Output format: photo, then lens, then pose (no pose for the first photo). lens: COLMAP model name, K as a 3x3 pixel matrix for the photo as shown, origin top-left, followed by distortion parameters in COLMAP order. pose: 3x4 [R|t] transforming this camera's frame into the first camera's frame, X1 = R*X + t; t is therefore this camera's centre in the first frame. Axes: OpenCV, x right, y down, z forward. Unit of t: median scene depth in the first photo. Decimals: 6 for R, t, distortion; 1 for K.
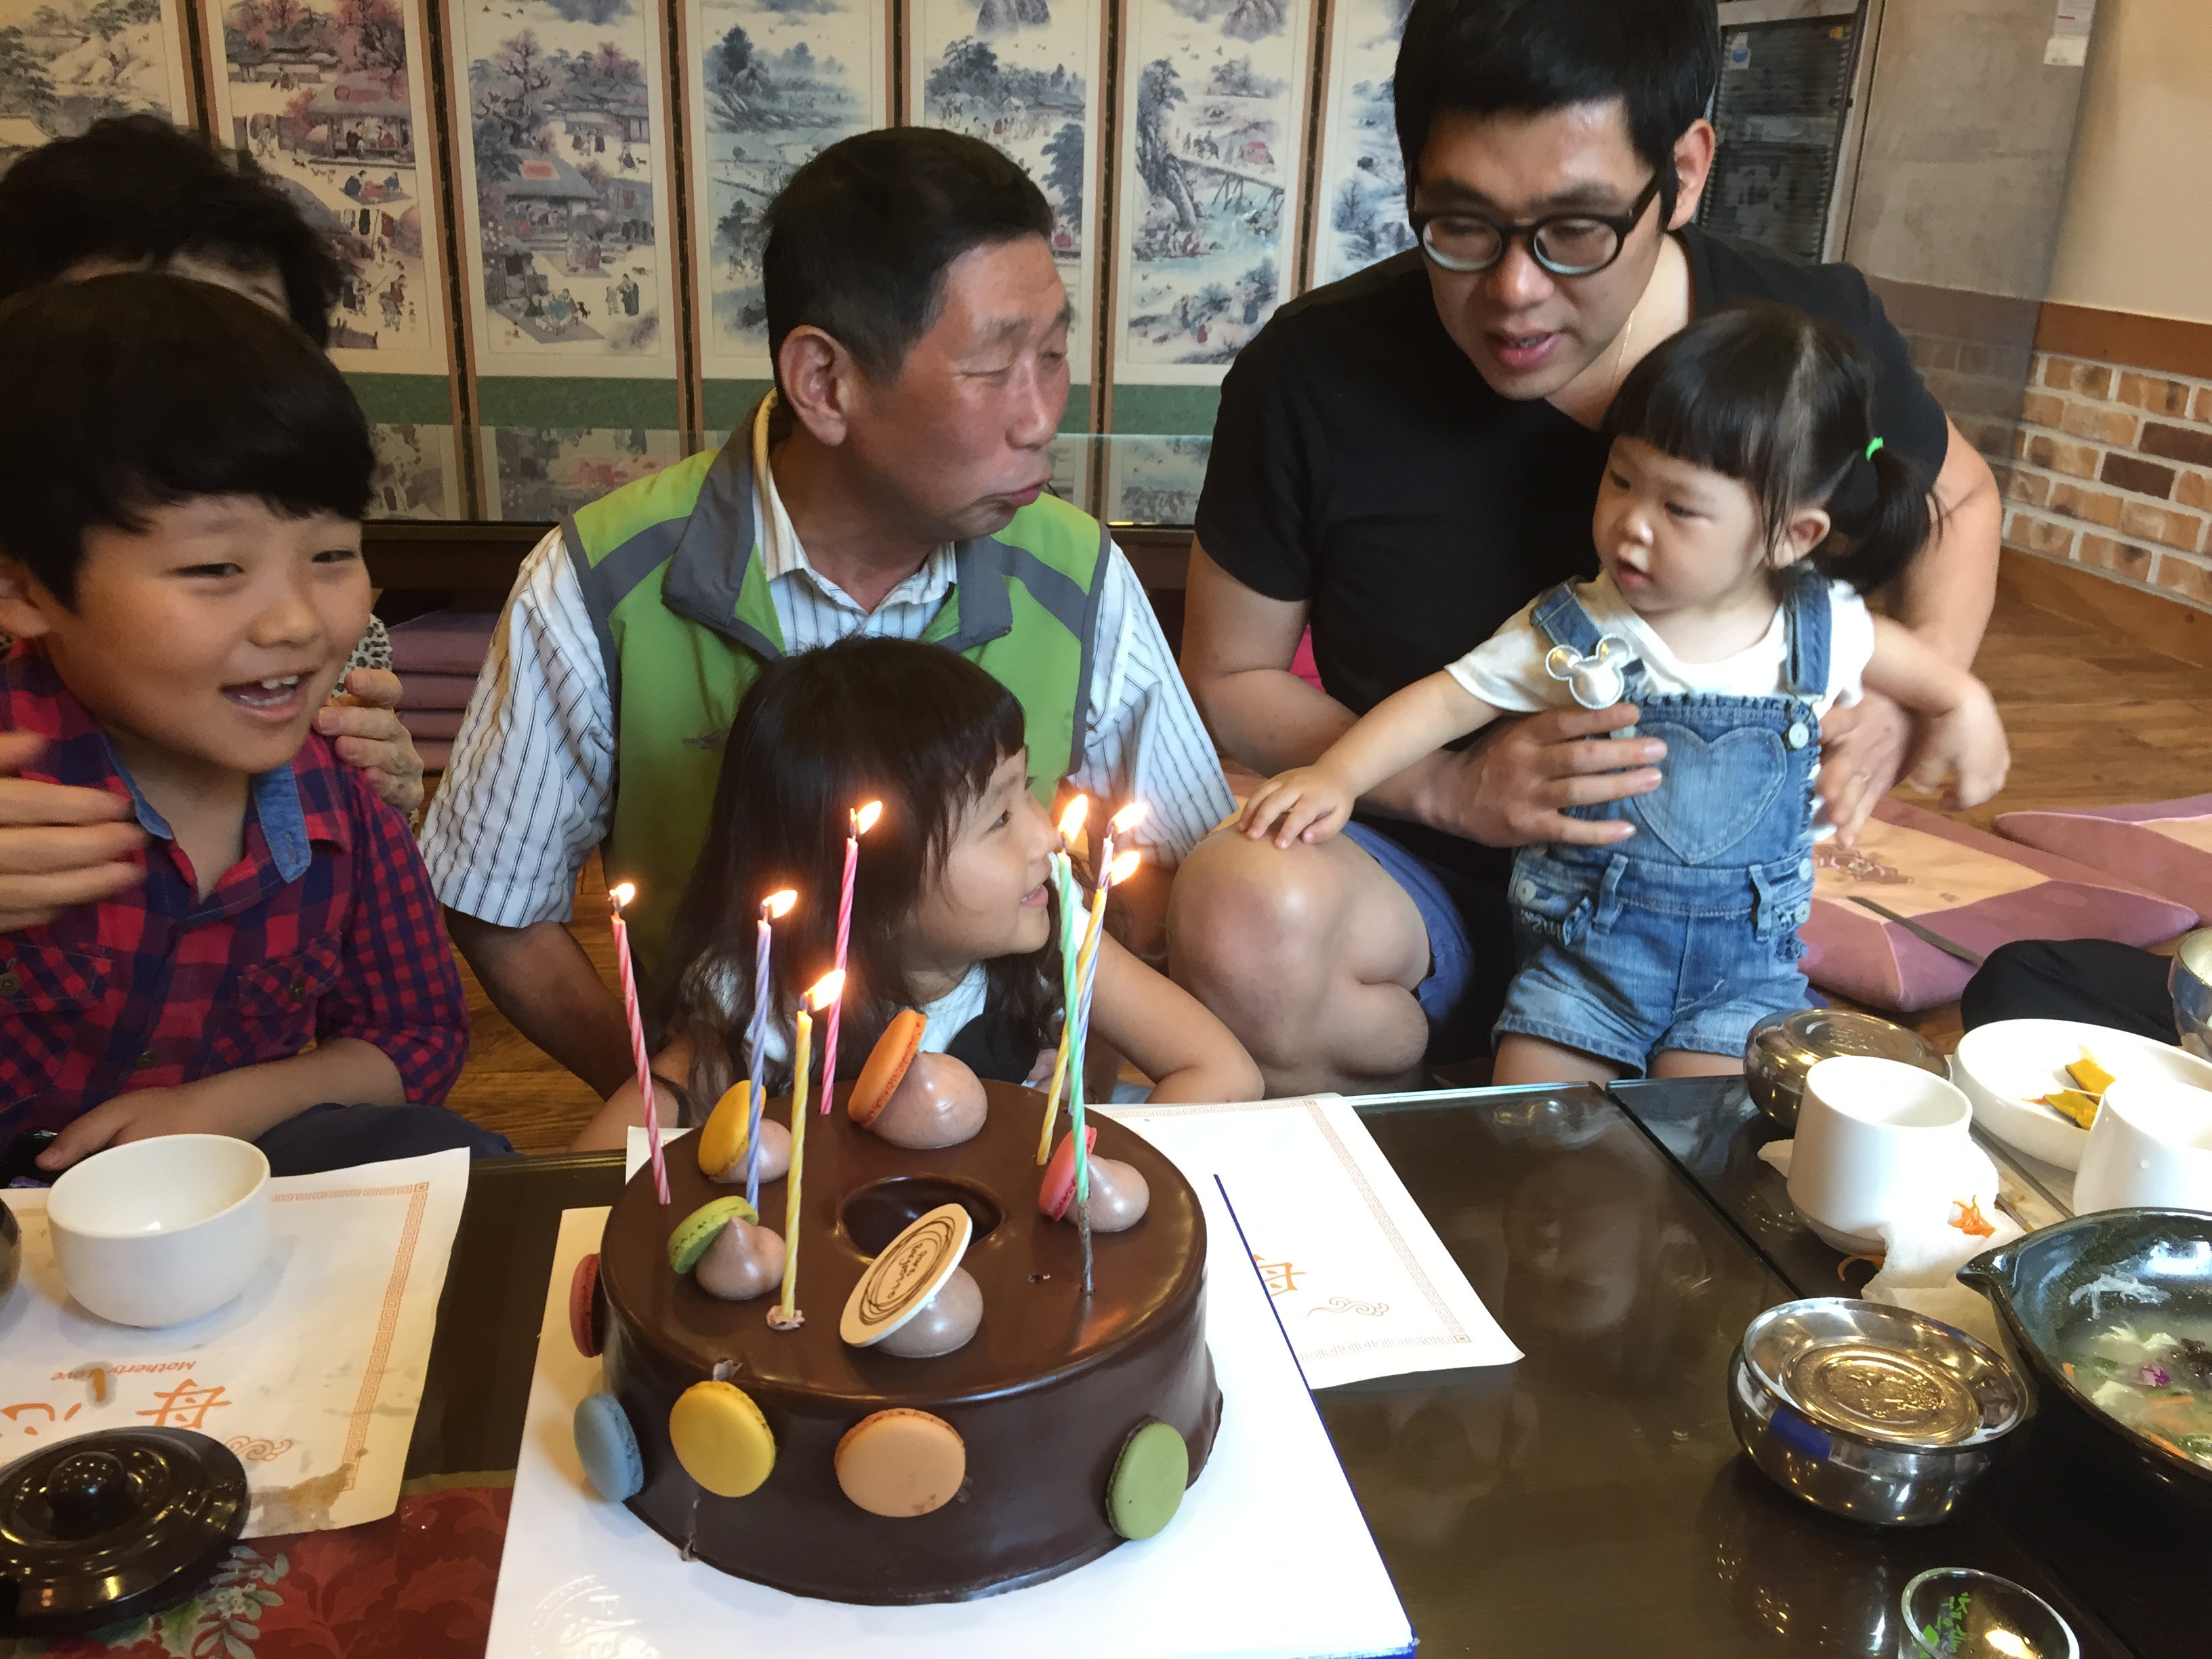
lens RADIAL K [[1898.6, 0, 1112.6], [0, 1898.6, 829.8], [0, 0, 1]] dist [0.088920, -0.126995]
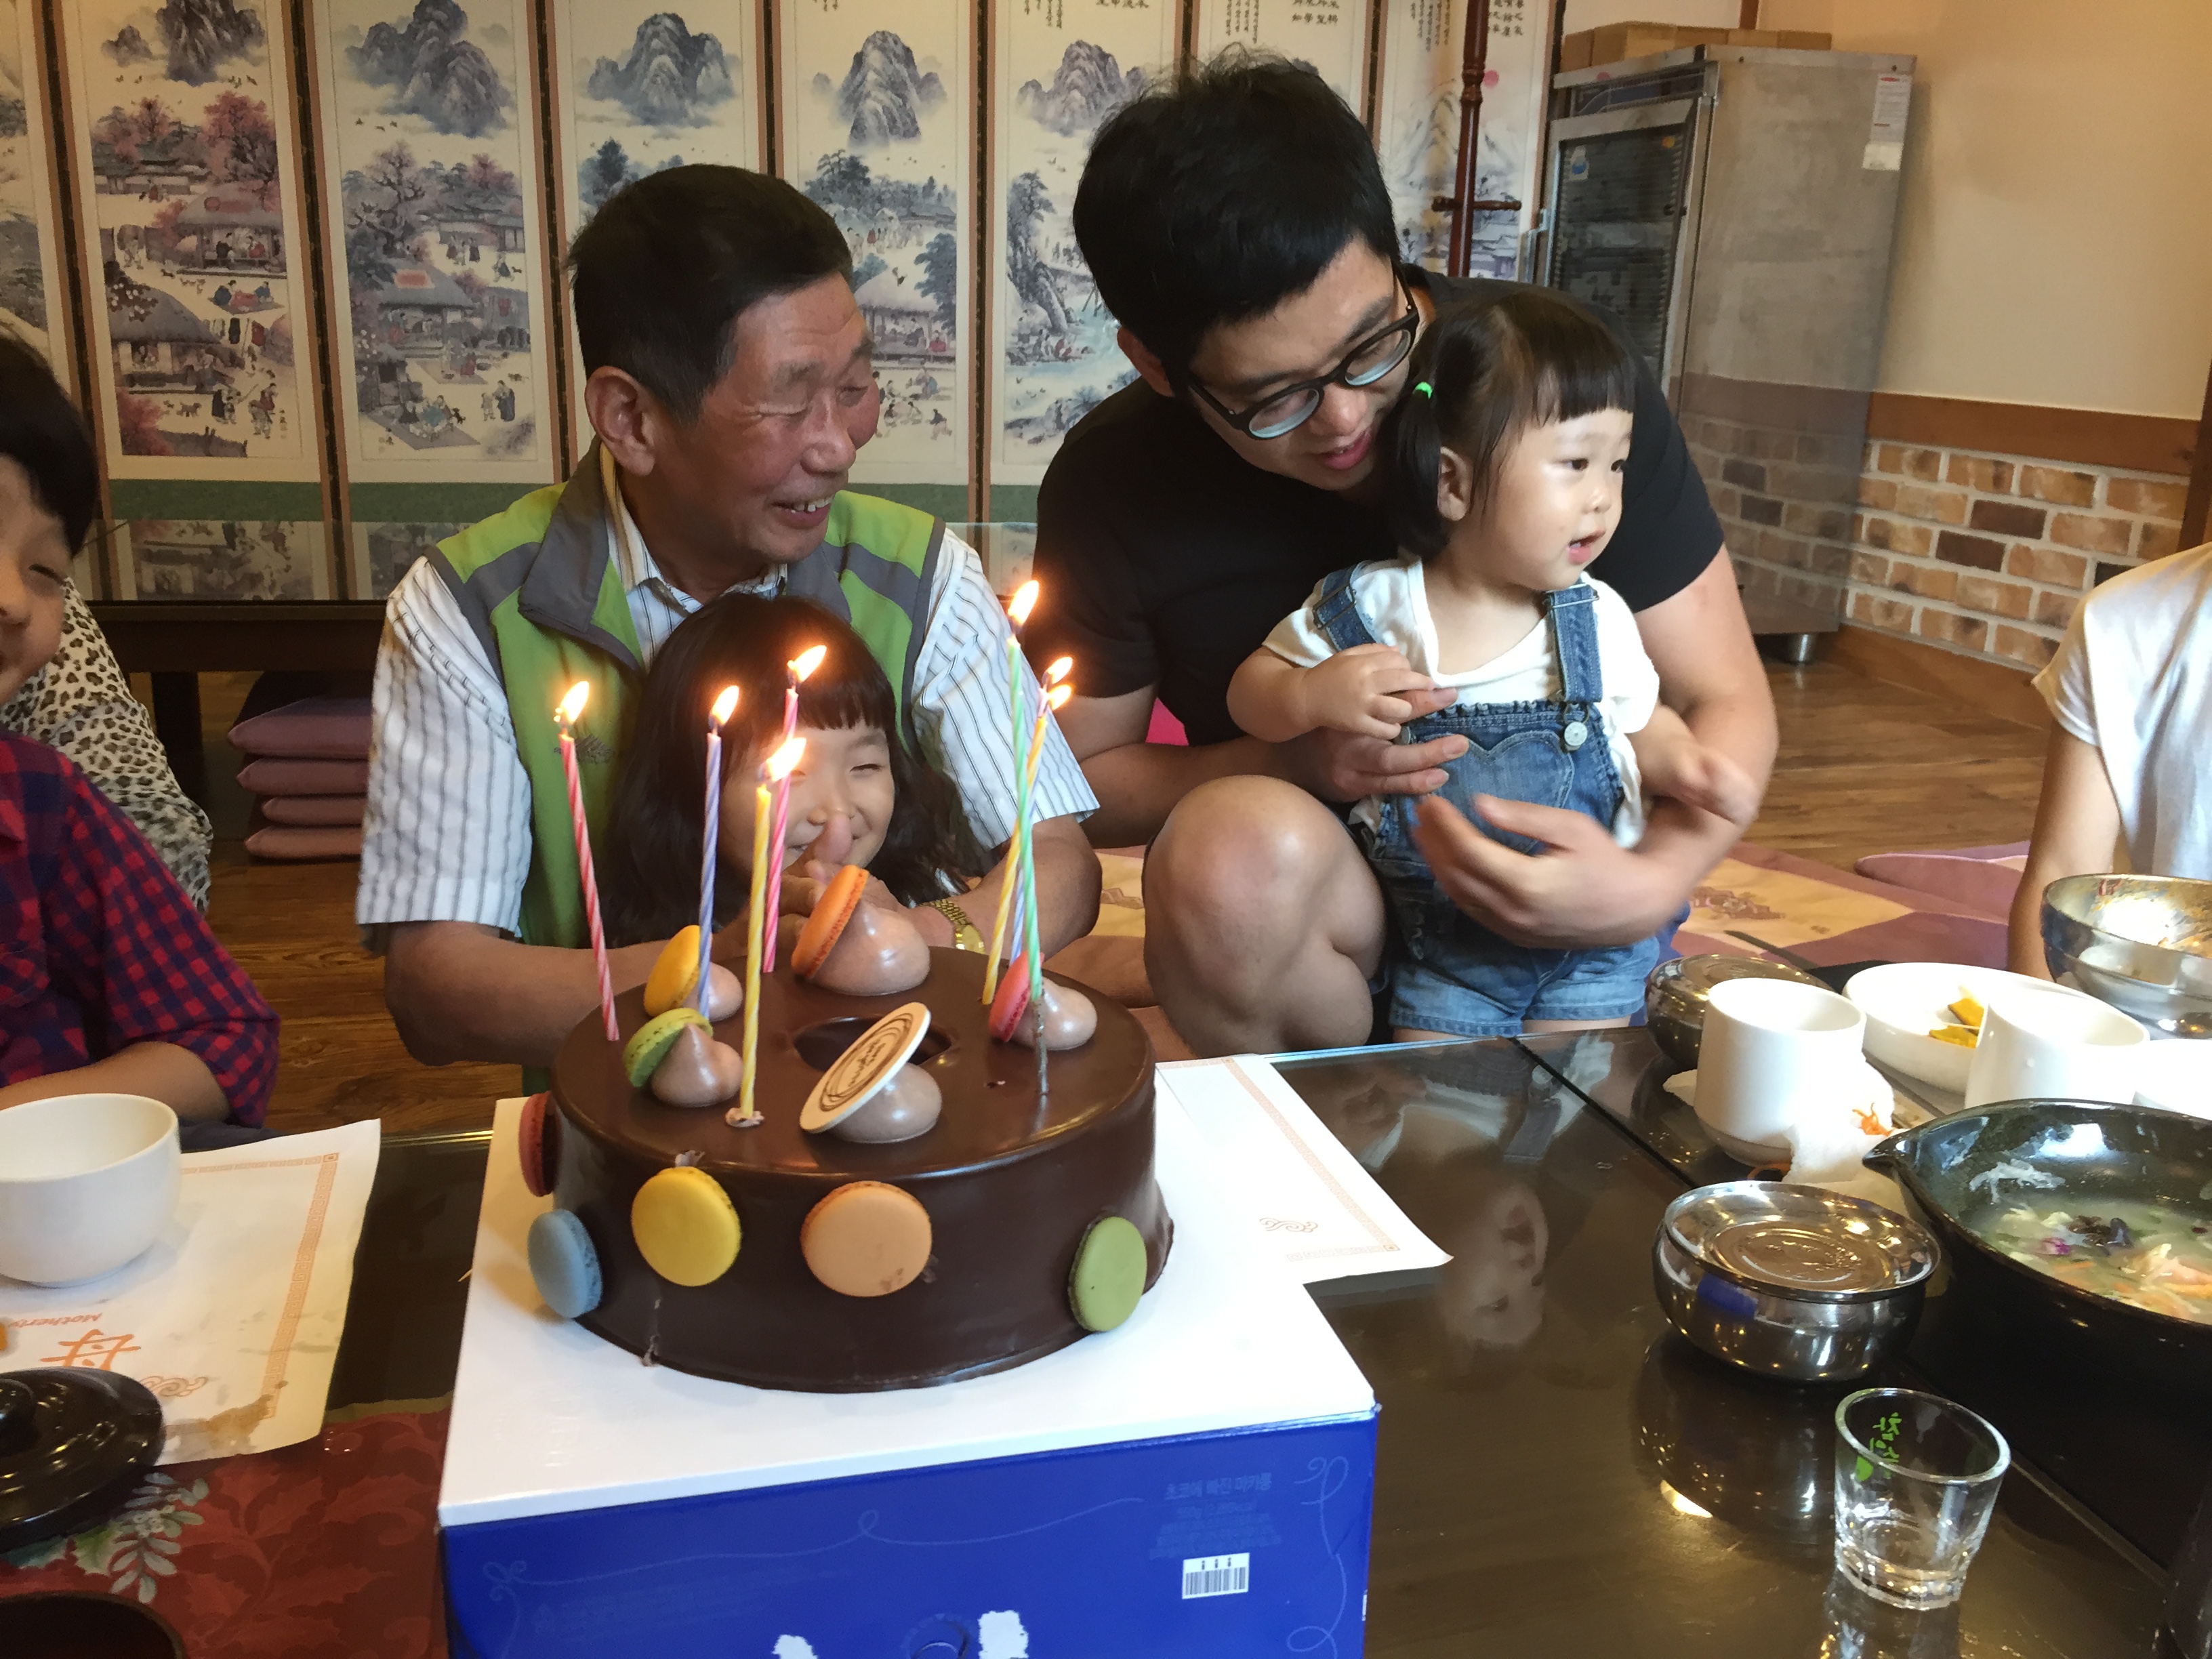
lens RADIAL K [[1894.4, 0, 1112.4], [0, 1894.4, 833.2], [0, 0, 1]] dist [0.095413, -0.140074]
pose [[0.997605, -0.026819, 0.063764, -0.005270], [0.031105, 0.997254, -0.067211, 0.024878], [-0.061787, 0.069033, 0.995699, -0.002635]]
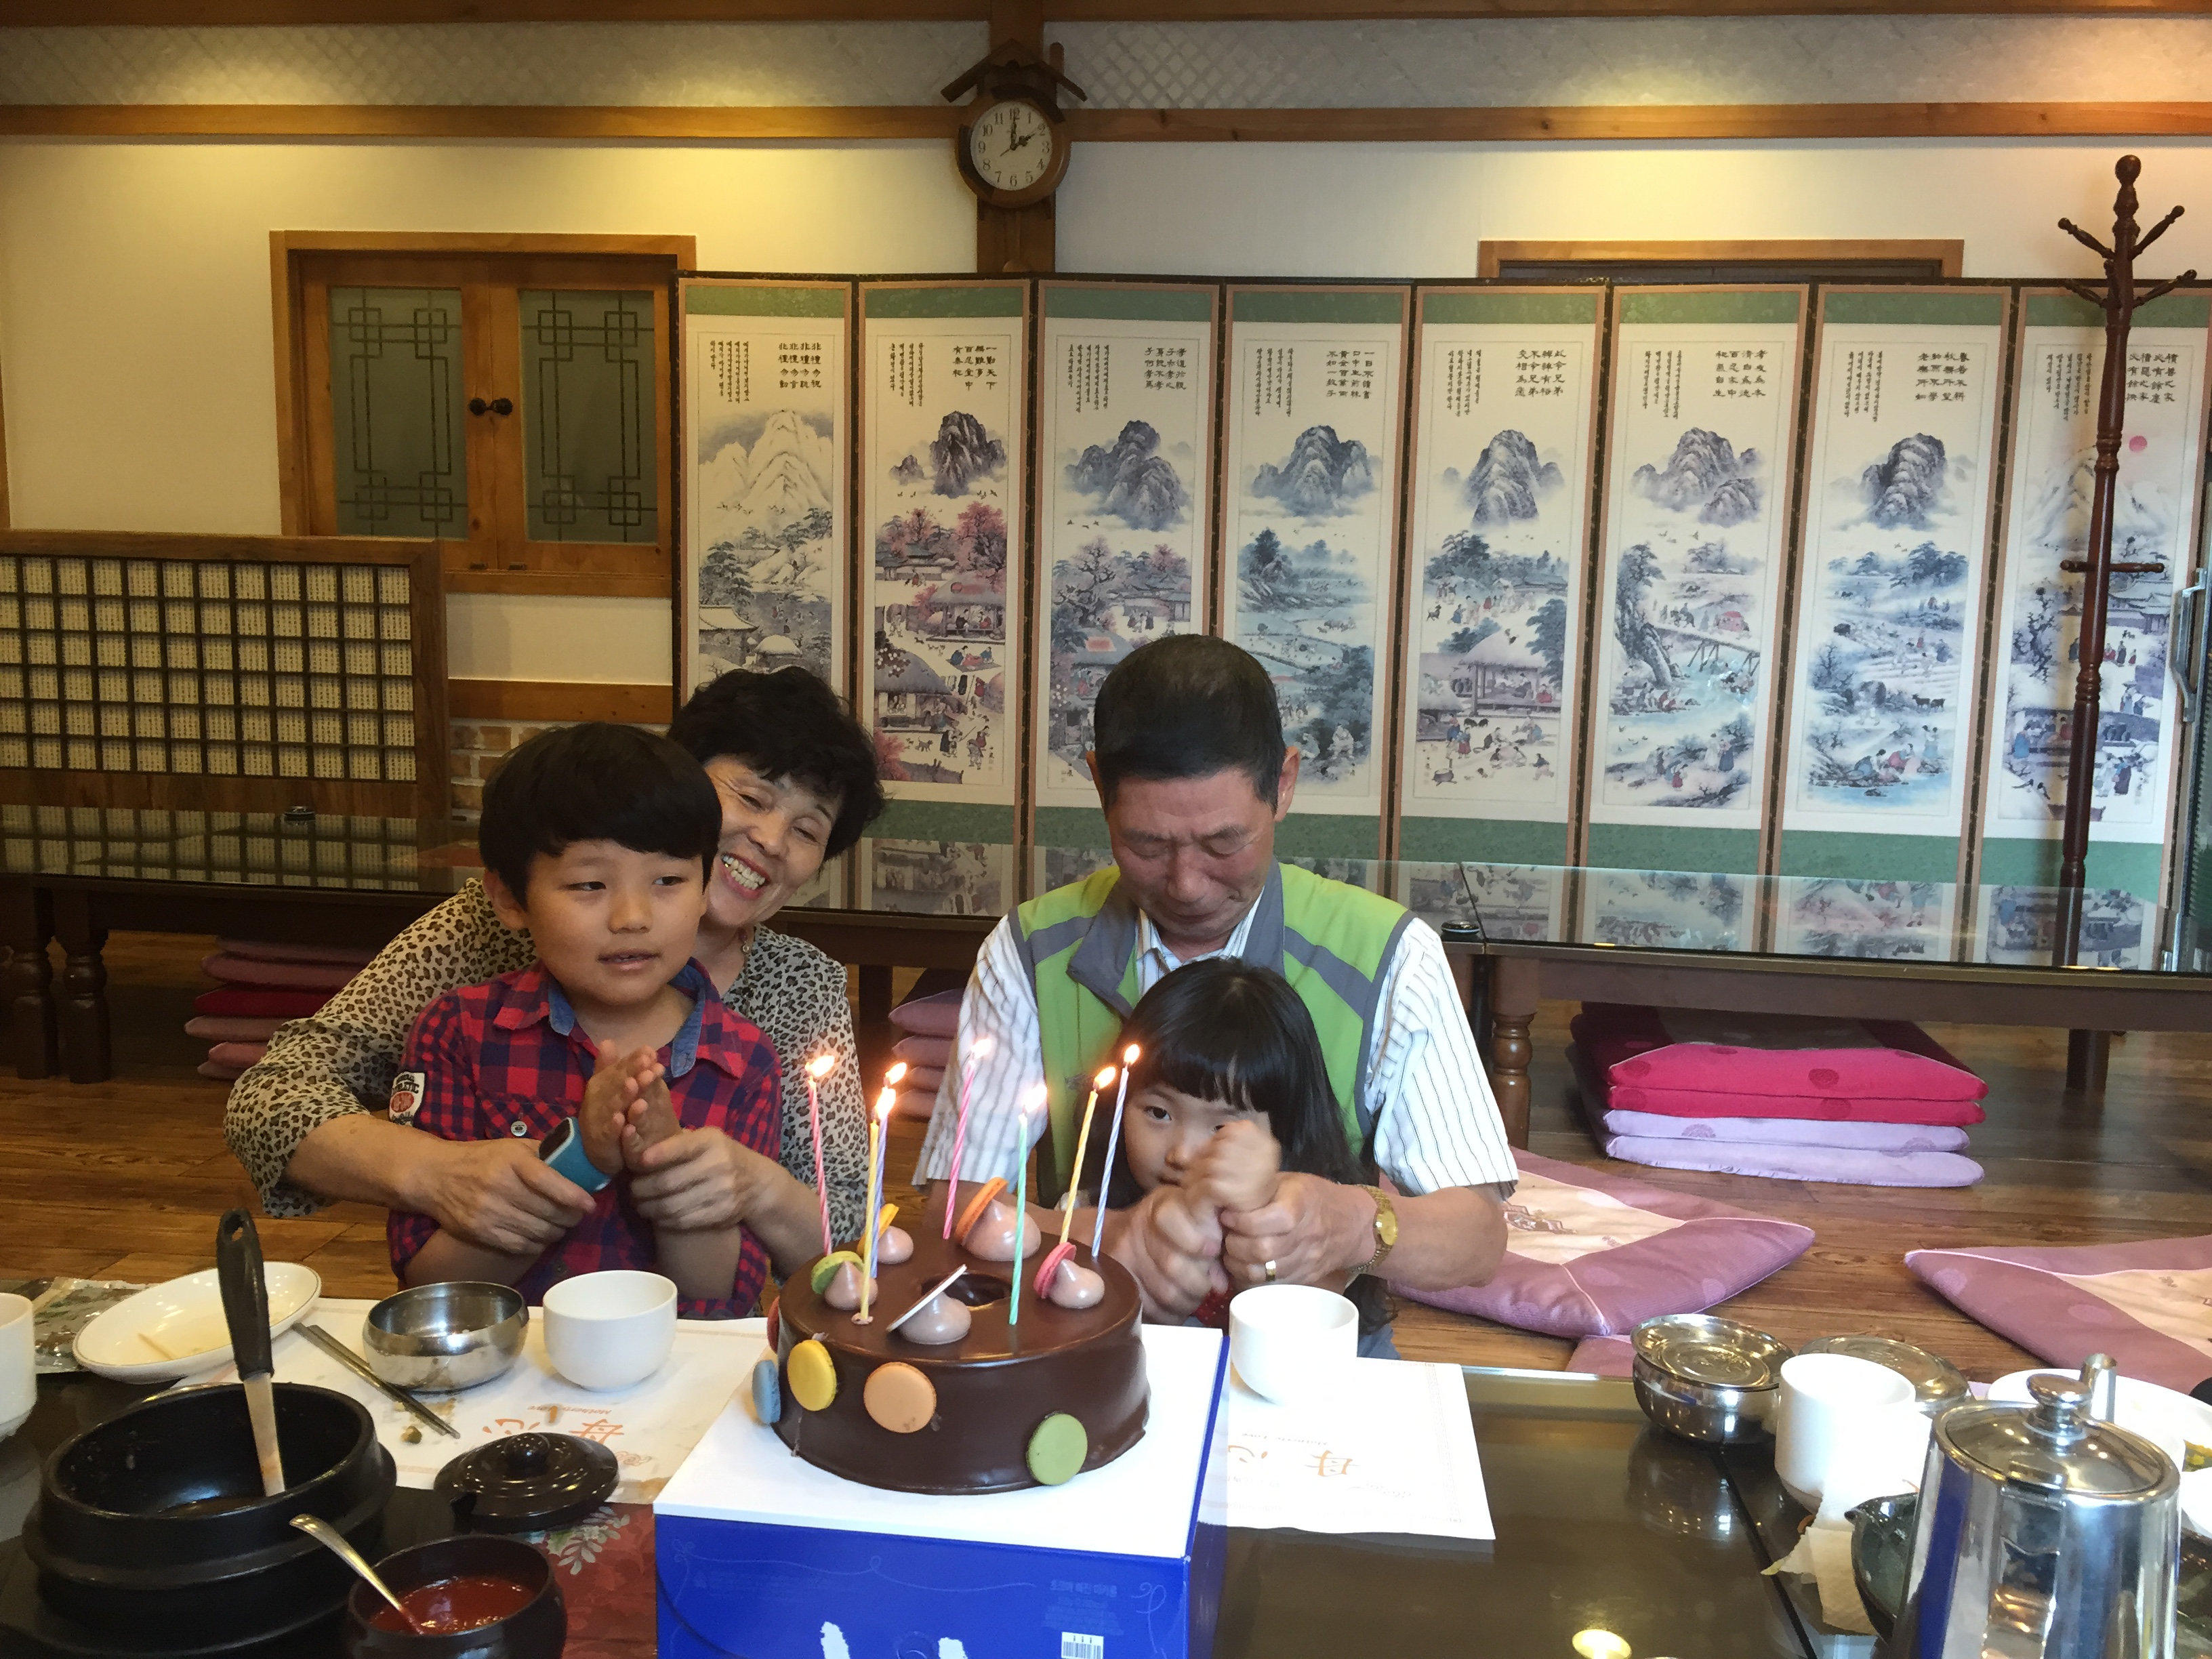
lens RADIAL K [[1893.2, 0, 1116.7], [0, 1893.2, 840.3], [0, 0, 1]] dist [0.092206, -0.127549]
pose [[0.953117, 0.026894, -0.301406, 0.078176], [-0.091840, 0.974770, -0.203442, 0.022398], [0.288330, 0.221585, 0.931539, -0.090460]]
